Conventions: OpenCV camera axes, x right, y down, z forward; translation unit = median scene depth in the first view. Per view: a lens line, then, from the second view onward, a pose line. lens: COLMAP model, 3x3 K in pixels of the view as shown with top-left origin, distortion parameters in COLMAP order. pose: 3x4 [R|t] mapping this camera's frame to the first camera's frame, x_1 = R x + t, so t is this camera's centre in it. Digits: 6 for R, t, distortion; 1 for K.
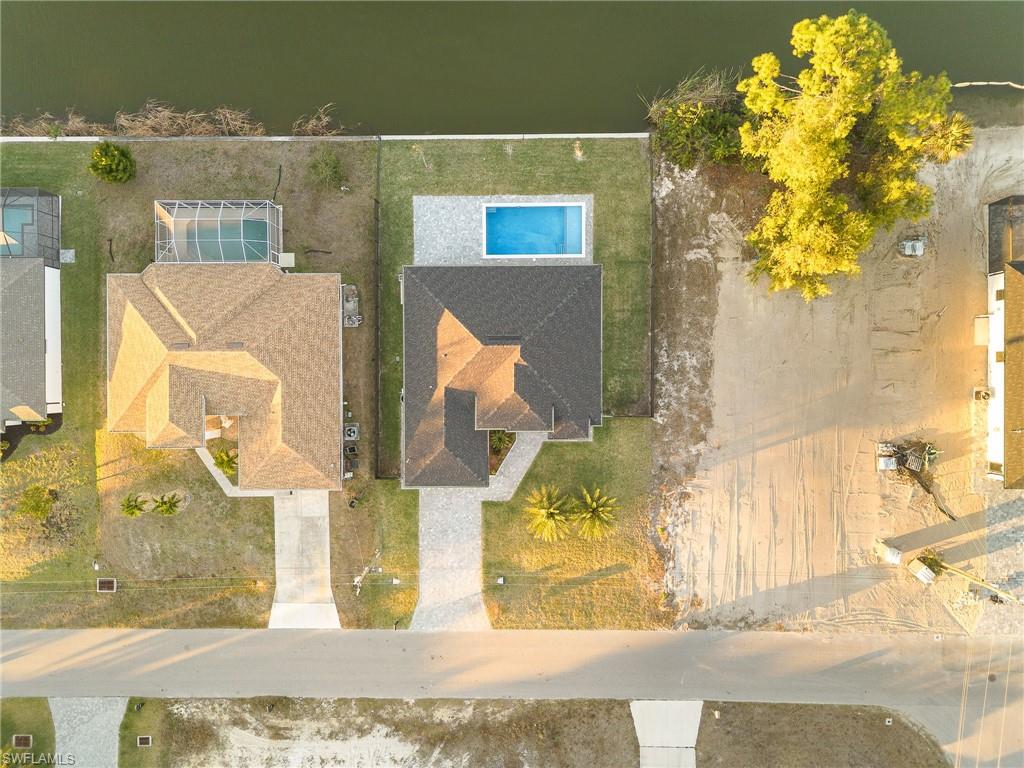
lens RADIAL K [[731.7, 0, 512.0], [0, 731.7, 384.0], [0, 0, 1]] dist [0.065921, -0.067737]
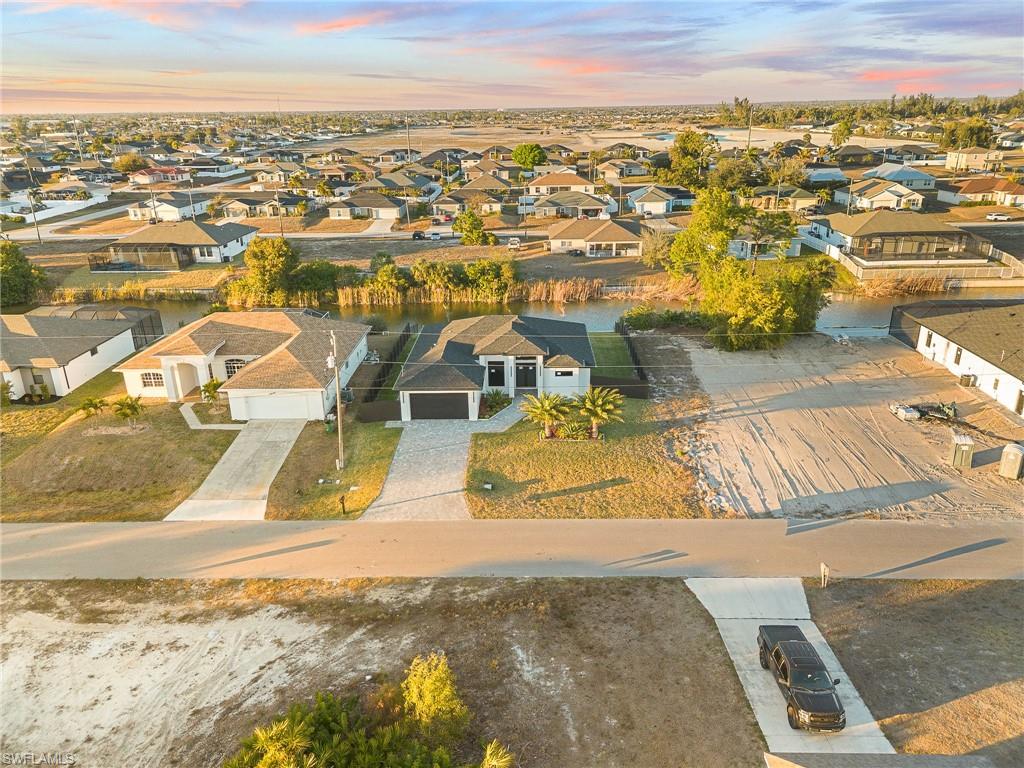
lens RADIAL K [[731.7, 0, 512.0], [0, 731.7, 384.0], [0, 0, 1]] dist [0.065921, -0.067737]
pose [[0.999703, 0.011987, -0.021220, 0.025565], [-0.024044, 0.342795, -0.939103, 0.969730], [-0.003983, 0.939334, 0.342981, 0.634442]]
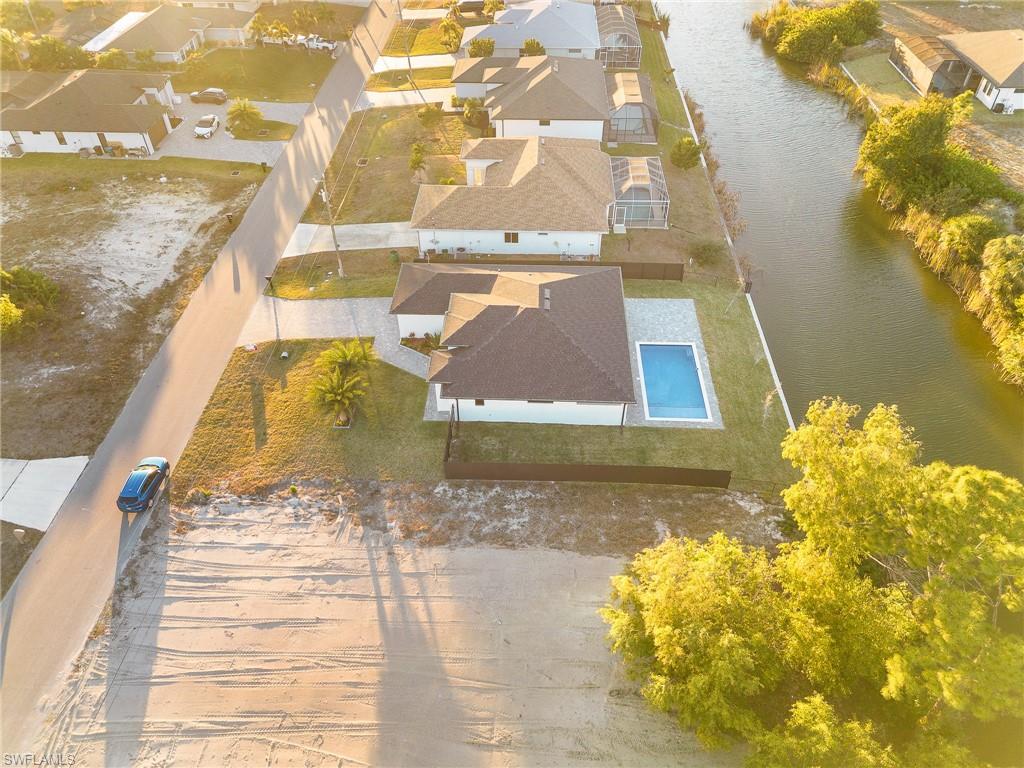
lens RADIAL K [[731.7, 0, 512.0], [0, 731.7, 384.0], [0, 0, 1]] dist [0.065921, -0.067737]
pose [[-0.044795, 0.688475, -0.723876, 0.667188], [-0.998993, -0.032574, 0.030838, -0.045547], [-0.002348, 0.724529, 0.689241, 0.395401]]
